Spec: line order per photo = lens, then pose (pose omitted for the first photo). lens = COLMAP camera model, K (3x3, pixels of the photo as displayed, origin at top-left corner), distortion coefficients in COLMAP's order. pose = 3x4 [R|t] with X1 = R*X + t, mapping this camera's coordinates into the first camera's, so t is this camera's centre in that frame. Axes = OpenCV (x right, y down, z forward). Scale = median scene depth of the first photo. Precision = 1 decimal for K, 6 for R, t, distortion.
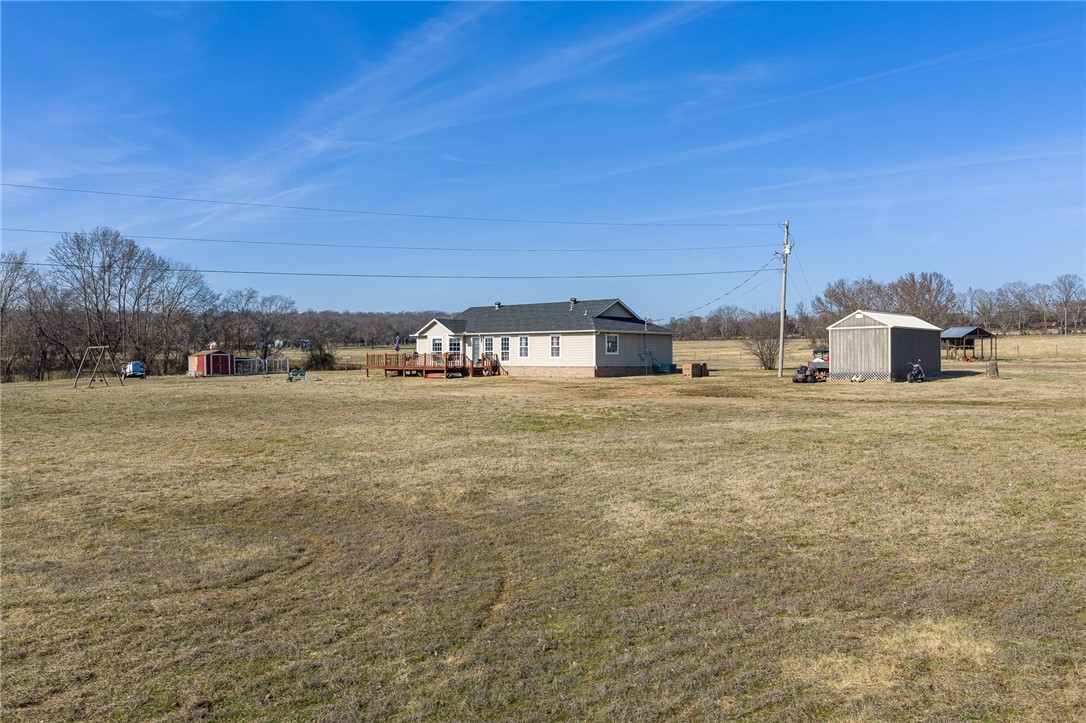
lens RADIAL K [[881.1, 0, 543.0], [0, 881.1, 361.5], [0, 0, 1]] dist [-0.005611, -0.001448]
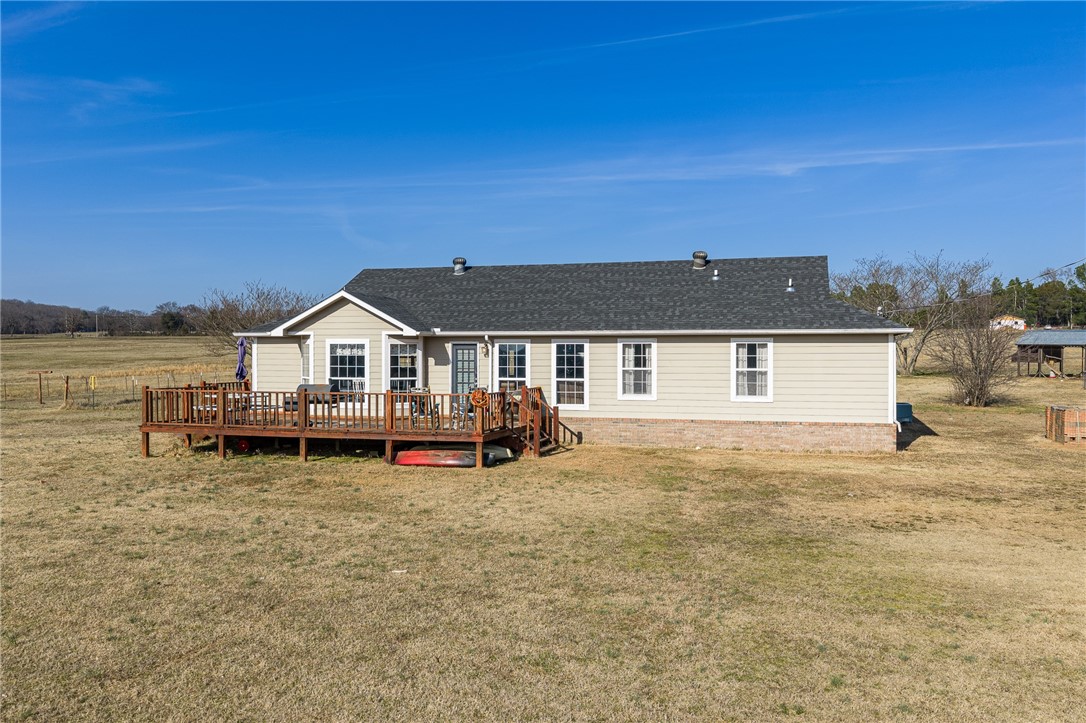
lens RADIAL K [[874.3, 0, 544.5], [0, 874.3, 421.7], [0, 0, 1]] dist [-0.041895, -0.001022]
pose [[0.889706, -0.030744, 0.455498, -0.225011], [0.000249, 0.997762, 0.066859, -0.018680], [-0.456534, -0.059372, 0.887723, 0.659814]]
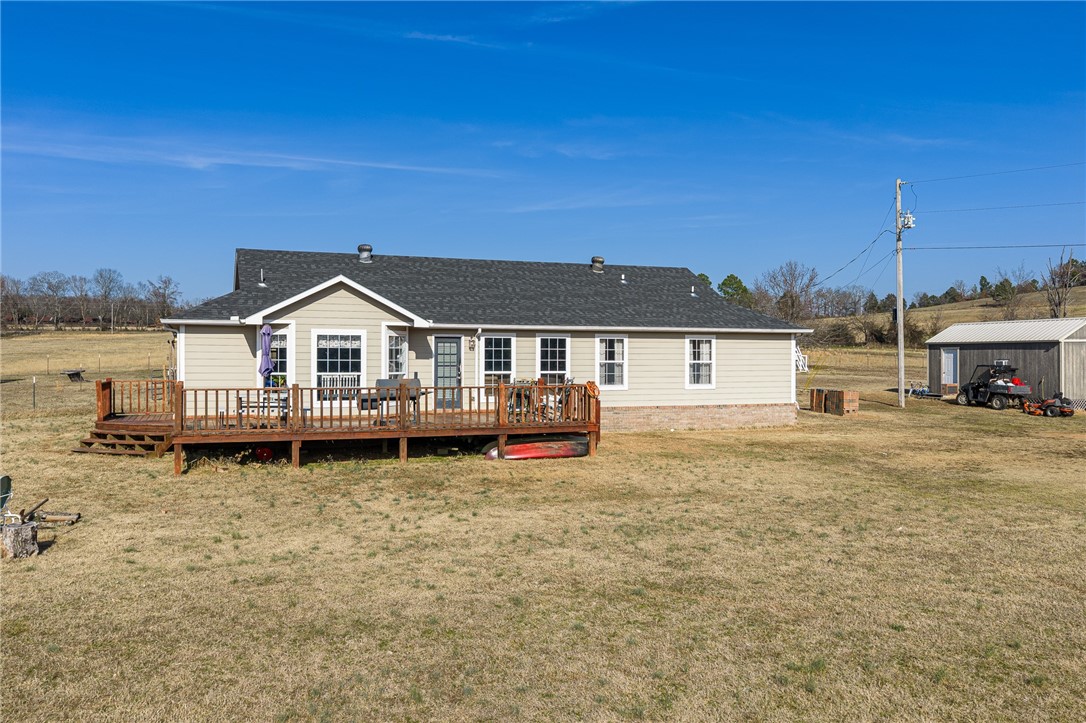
lens RADIAL K [[881.1, 0, 543.0], [0, 881.1, 361.5], [0, 0, 1]] dist [-0.005611, -0.001448]
pose [[0.441654, -0.006151, 0.897165, -0.403204], [0.000192, 0.999977, 0.006761, -0.019109], [-0.897186, -0.002814, 0.441645, 0.818551]]
